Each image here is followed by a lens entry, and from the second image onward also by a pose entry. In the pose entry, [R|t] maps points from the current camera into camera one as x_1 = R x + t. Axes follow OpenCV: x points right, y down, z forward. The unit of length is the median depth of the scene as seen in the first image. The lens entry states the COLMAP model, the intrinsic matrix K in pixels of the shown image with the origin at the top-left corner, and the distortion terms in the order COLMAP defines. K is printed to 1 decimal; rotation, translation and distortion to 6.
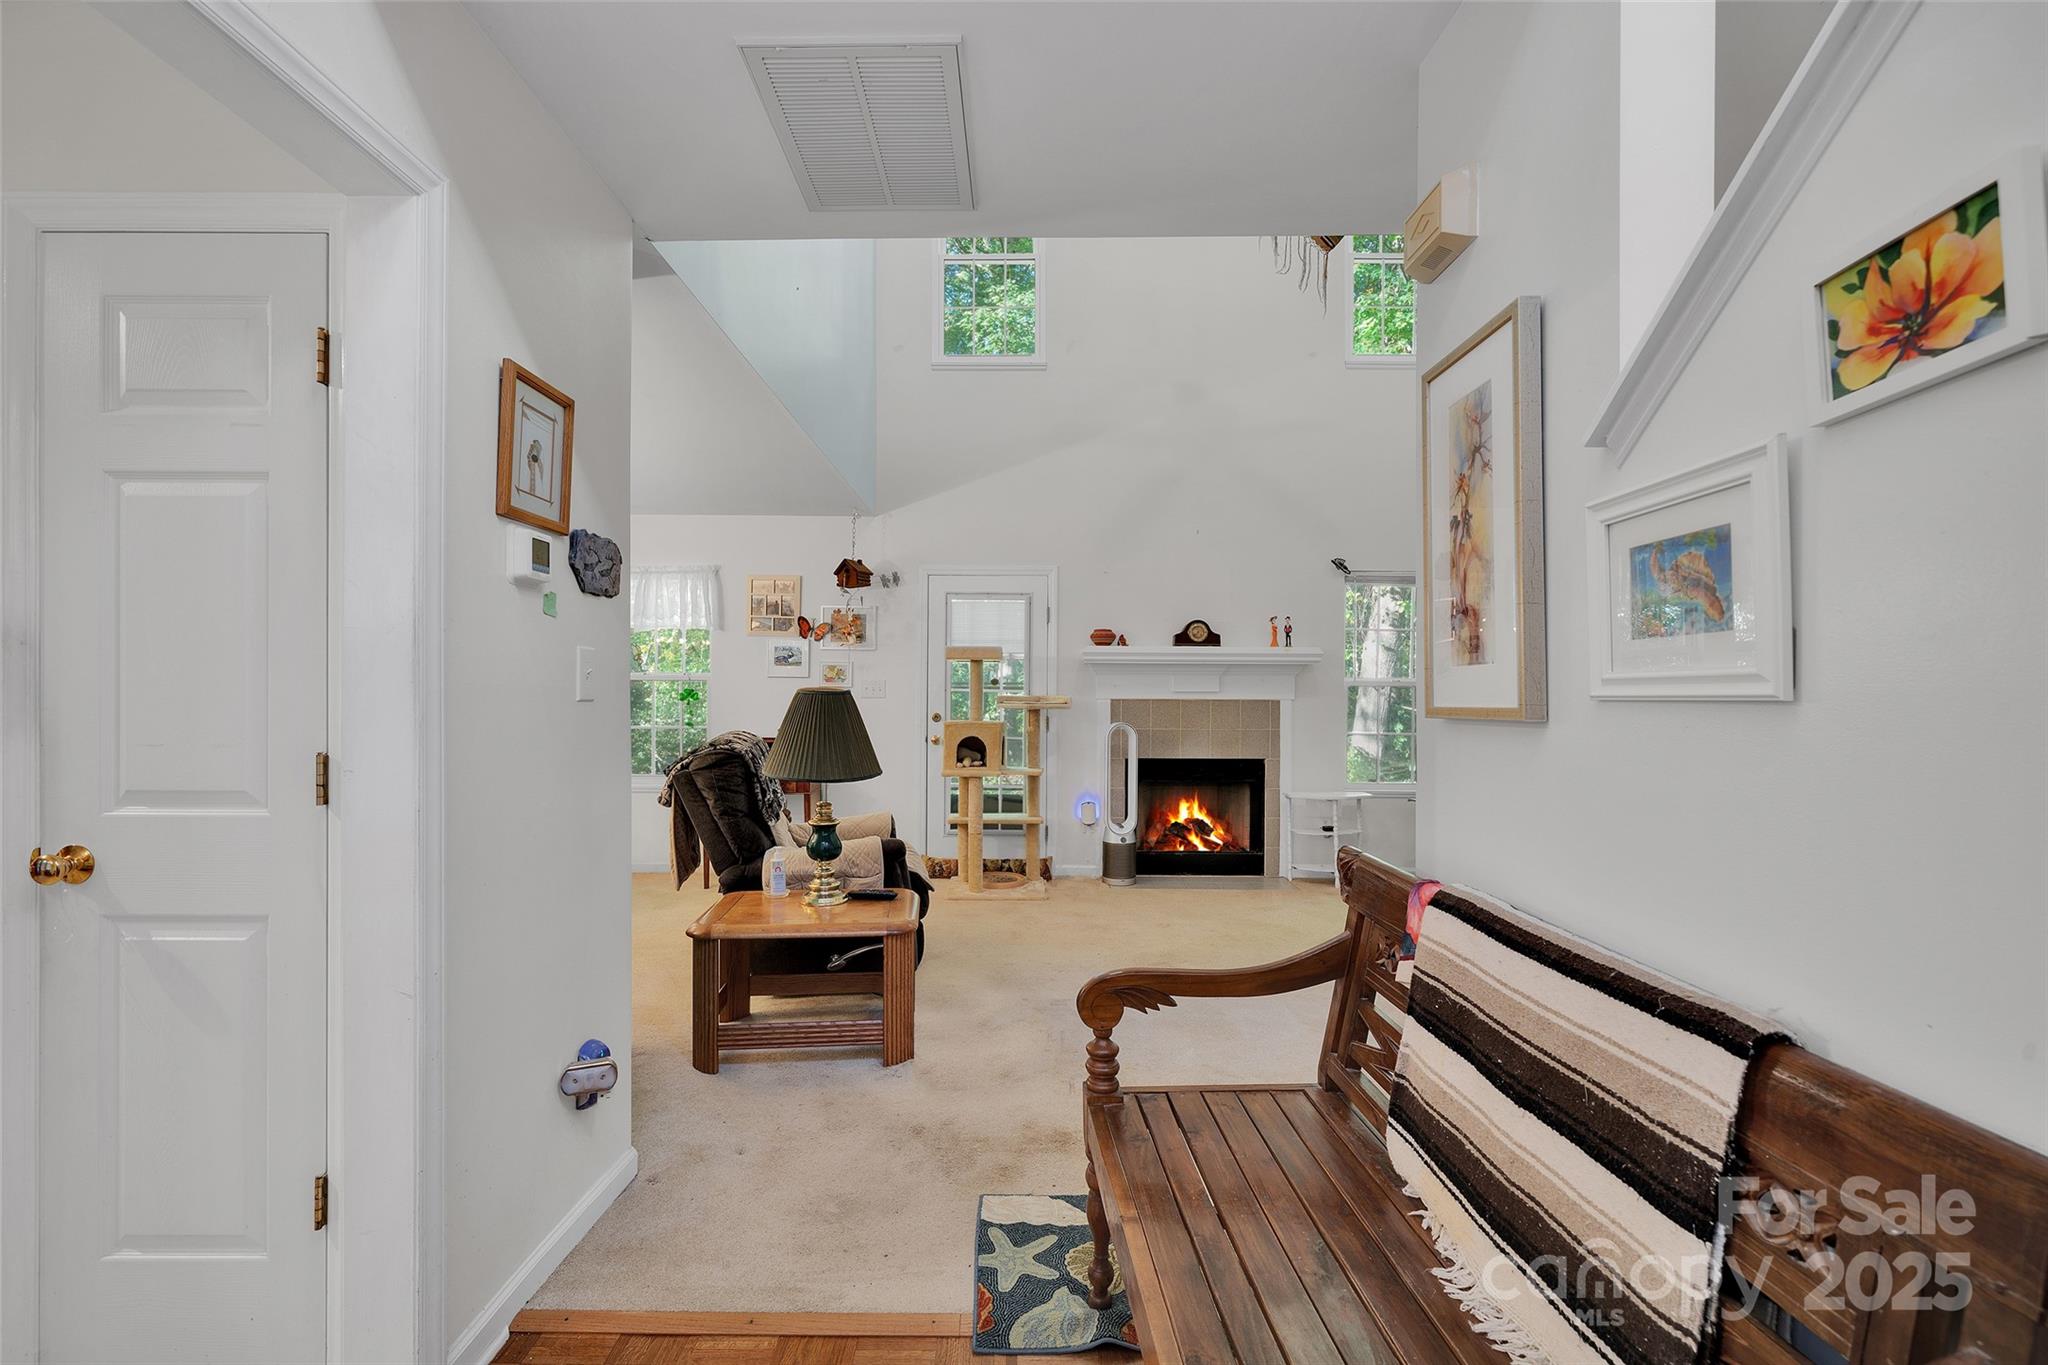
lens RADIAL K [[907.2, 0, 1012.8], [0, 907.2, 679.4], [0, 0, 1]] dist [-0.005822, 0.001142]
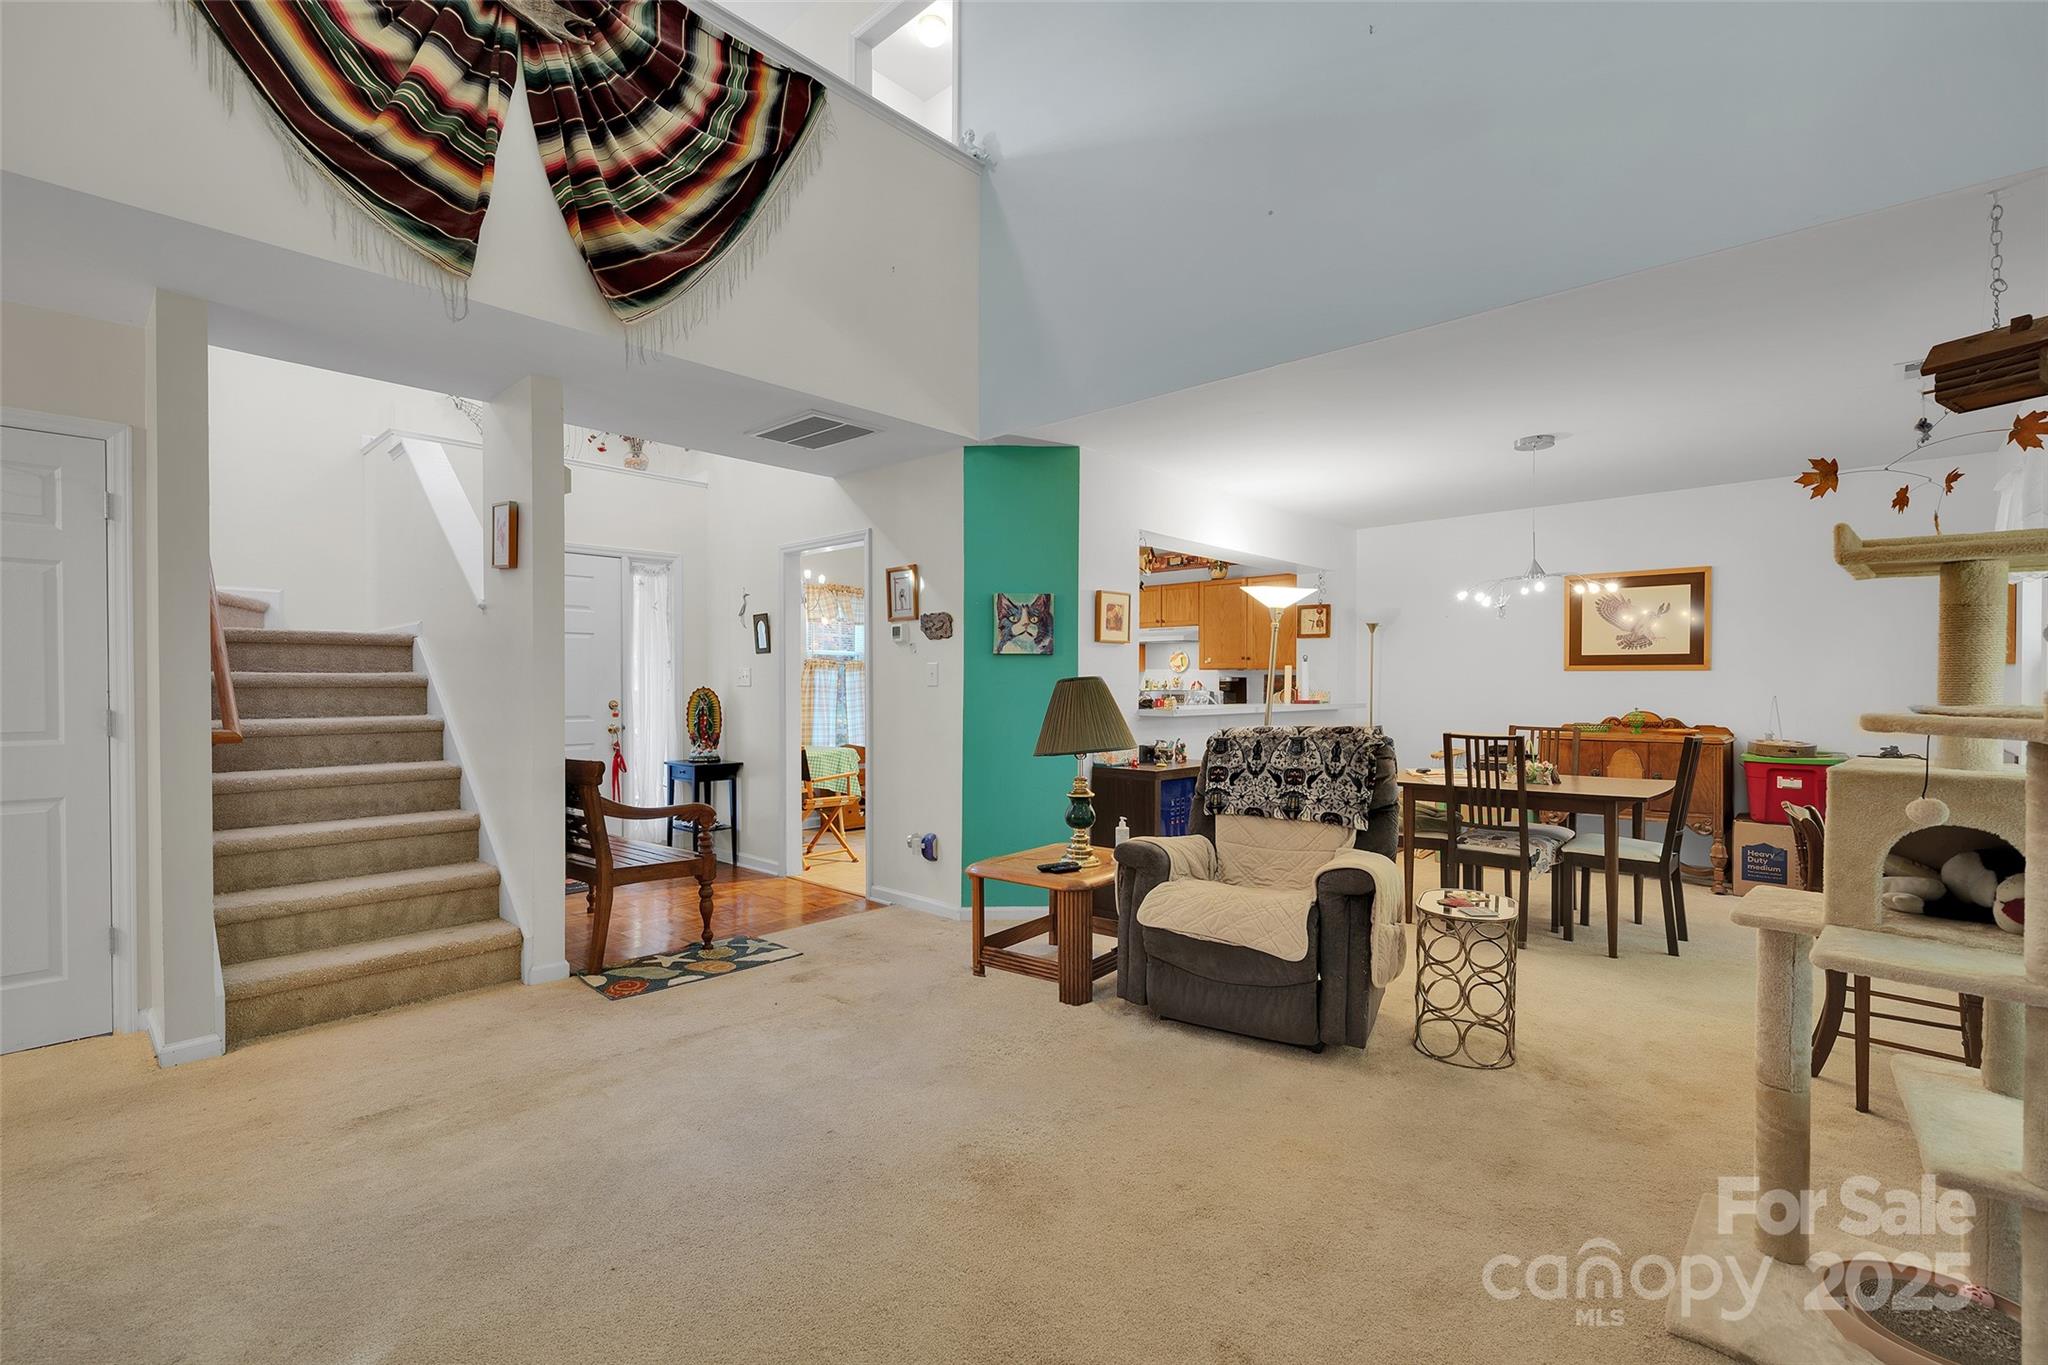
lens RADIAL K [[907.2, 0, 1008.1], [0, 907.2, 689.4], [0, 0, 1]] dist [-0.005822, 0.001142]
pose [[-0.669614, 0.001182, -0.742708, 1.191737], [0.007141, 0.999963, -0.004846, 0.045200], [0.742675, -0.008549, -0.669598, 2.871264]]
